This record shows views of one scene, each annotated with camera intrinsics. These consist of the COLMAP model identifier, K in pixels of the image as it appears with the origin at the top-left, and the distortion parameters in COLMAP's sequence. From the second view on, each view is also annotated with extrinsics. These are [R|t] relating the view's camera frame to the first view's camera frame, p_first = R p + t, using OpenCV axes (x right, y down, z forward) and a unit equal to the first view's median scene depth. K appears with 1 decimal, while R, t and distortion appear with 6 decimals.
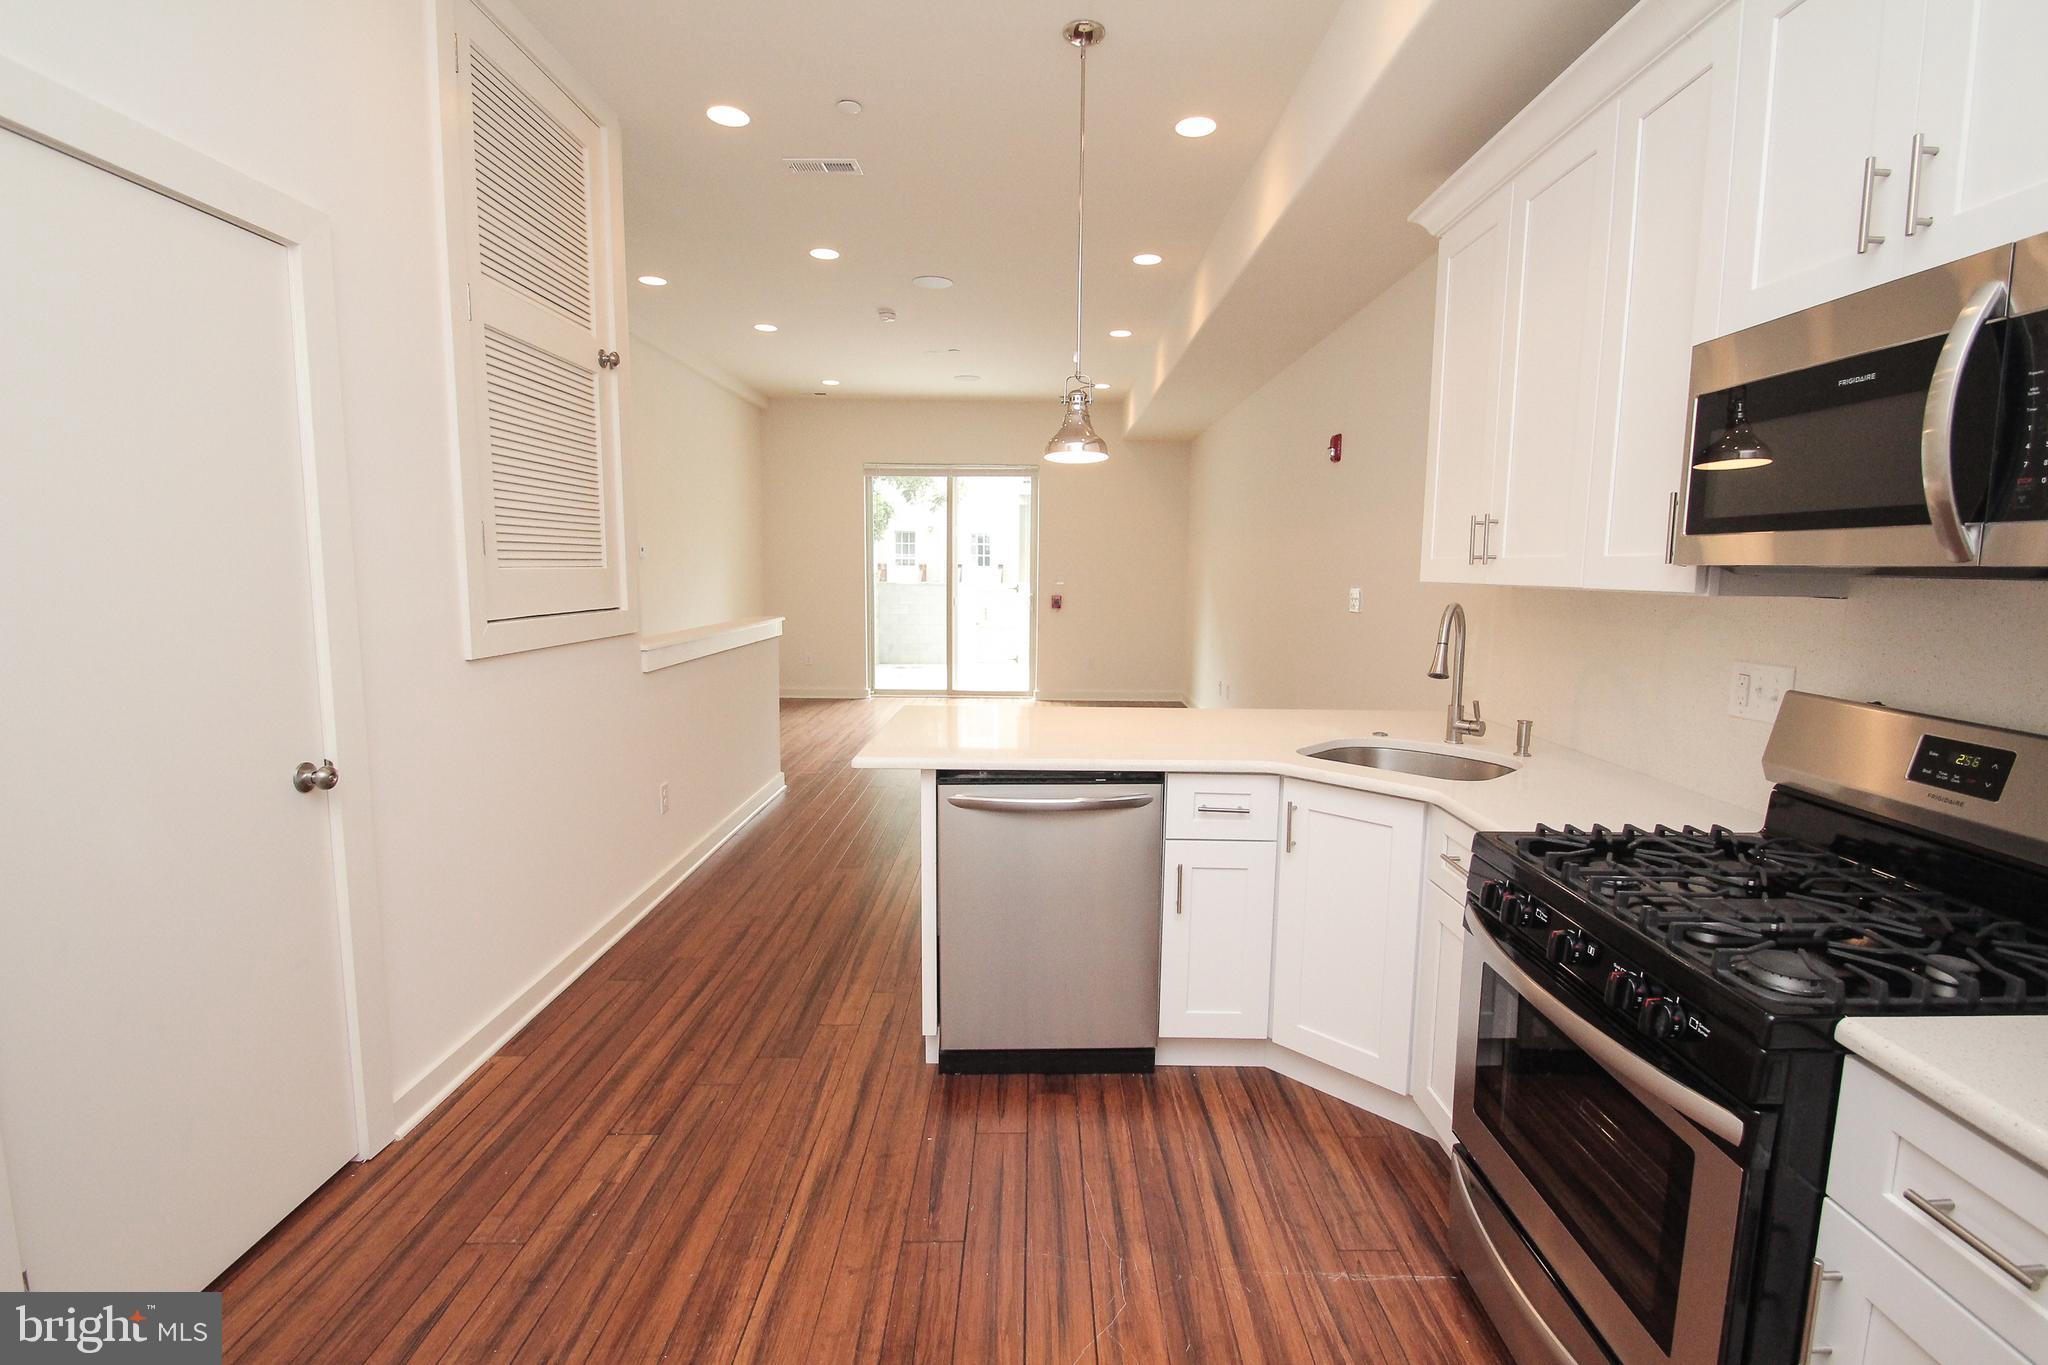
lens RADIAL K [[947.2, 0, 1041.3], [0, 947.2, 675.3], [0, 0, 1]] dist [-0.003522, -0.008788]
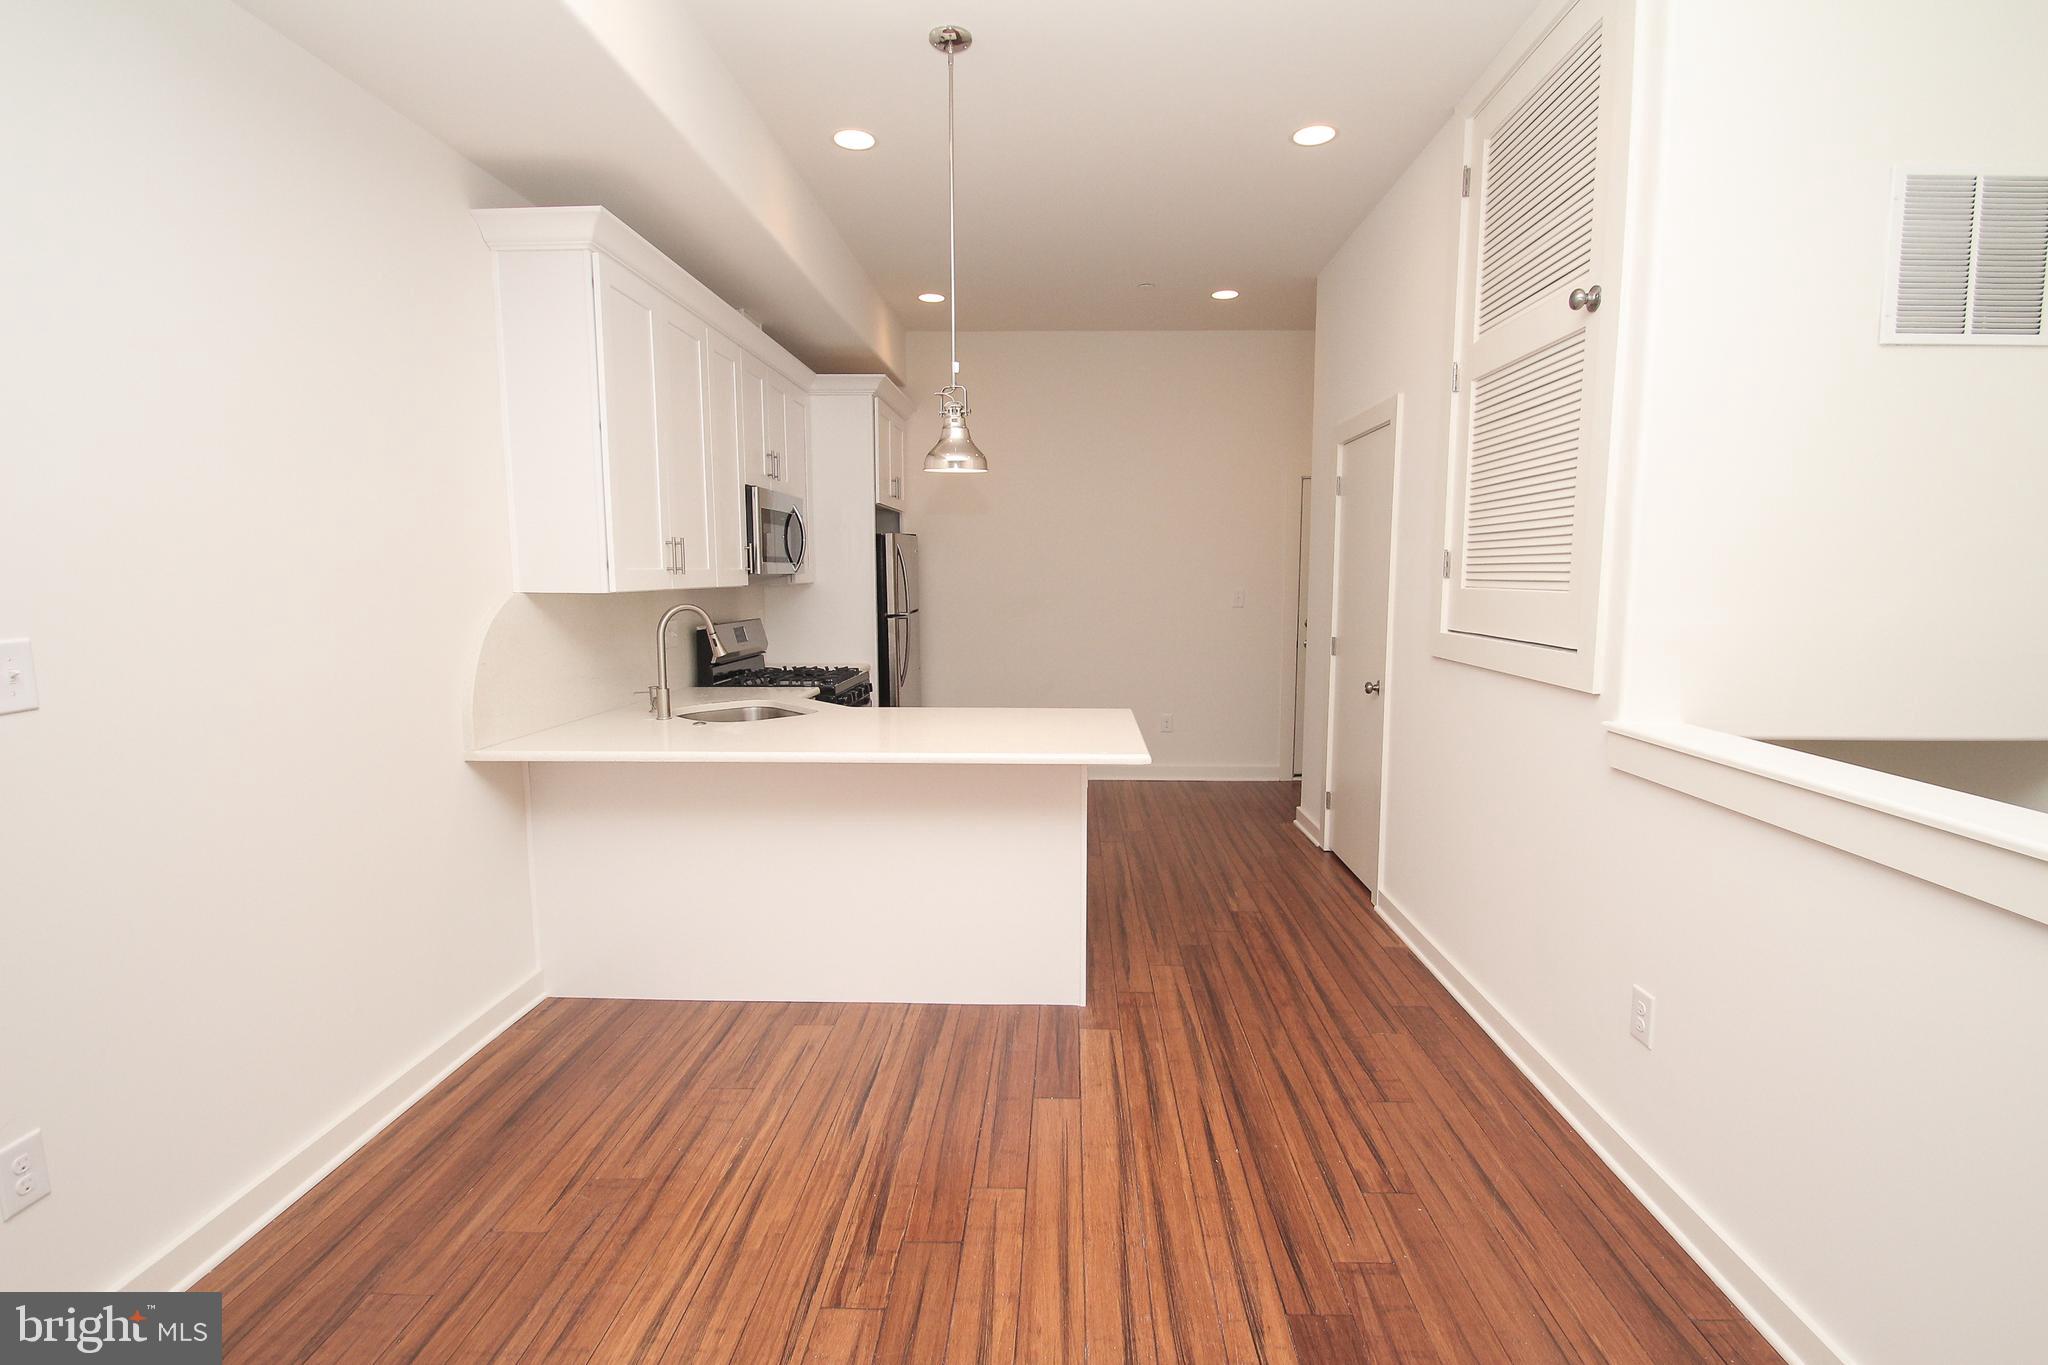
lens RADIAL K [[947.2, 0, 1038.1], [0, 947.2, 690.3], [0, 0, 1]] dist [-0.003522, -0.008788]
pose [[-0.999121, -0.015333, 0.039014, -0.121377], [-0.005547, 0.970880, 0.239501, -0.328931], [-0.041550, 0.239074, -0.970112, 2.705281]]
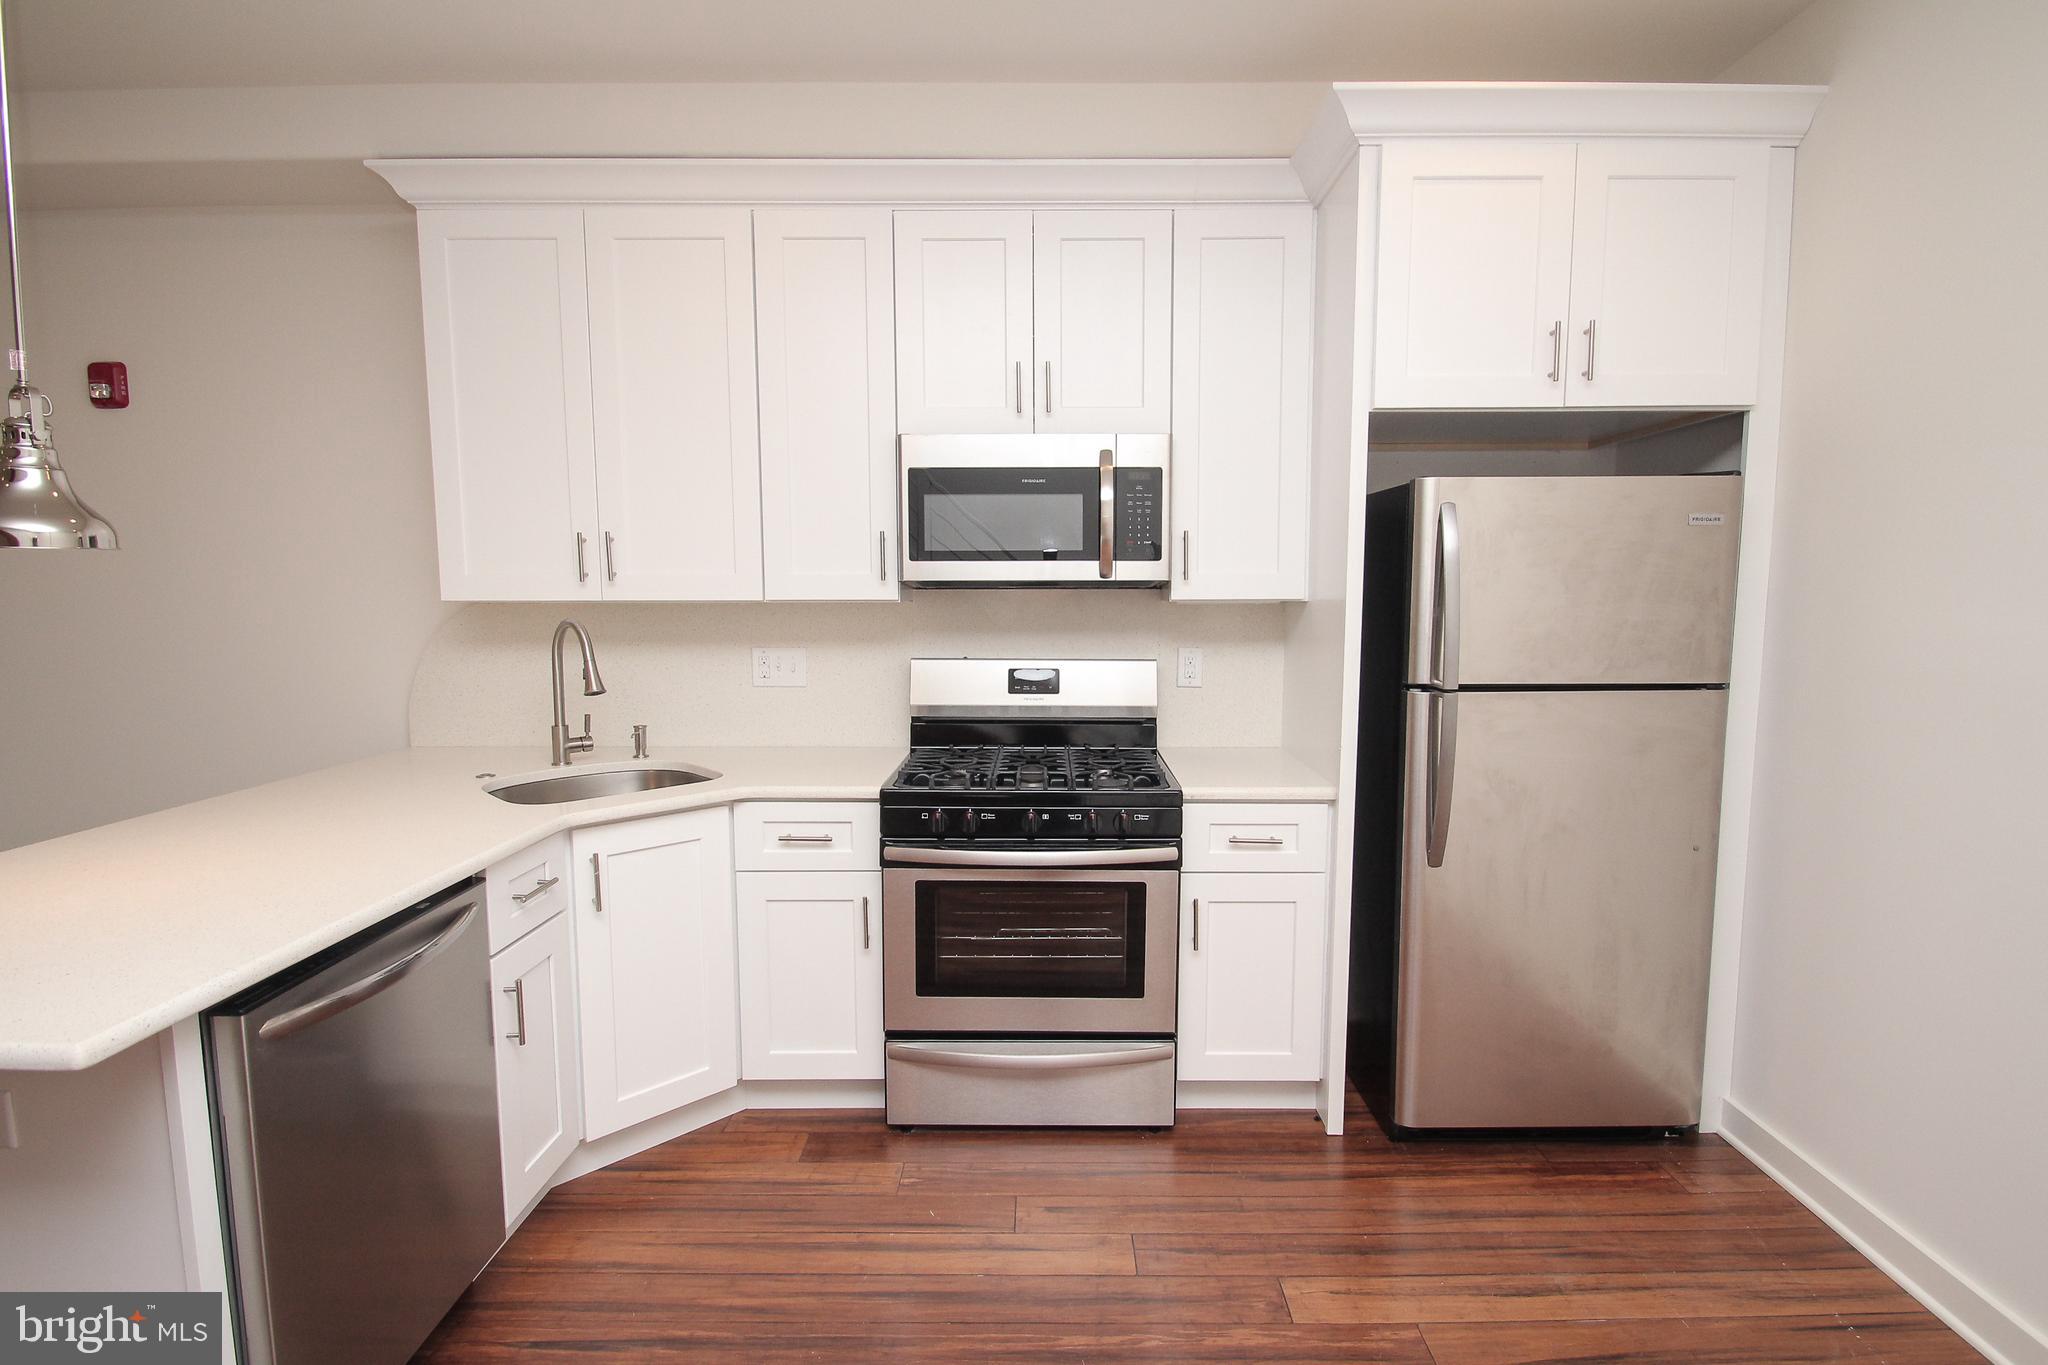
lens RADIAL K [[947.2, 0, 1045.4], [0, 947.2, 682.7], [0, 0, 1]] dist [-0.003522, -0.008788]
pose [[-0.004958, -0.109969, 0.993923, -0.642061], [0.115987, 0.987163, 0.109800, -0.074850], [-0.993238, 0.115827, 0.007861, 0.612661]]
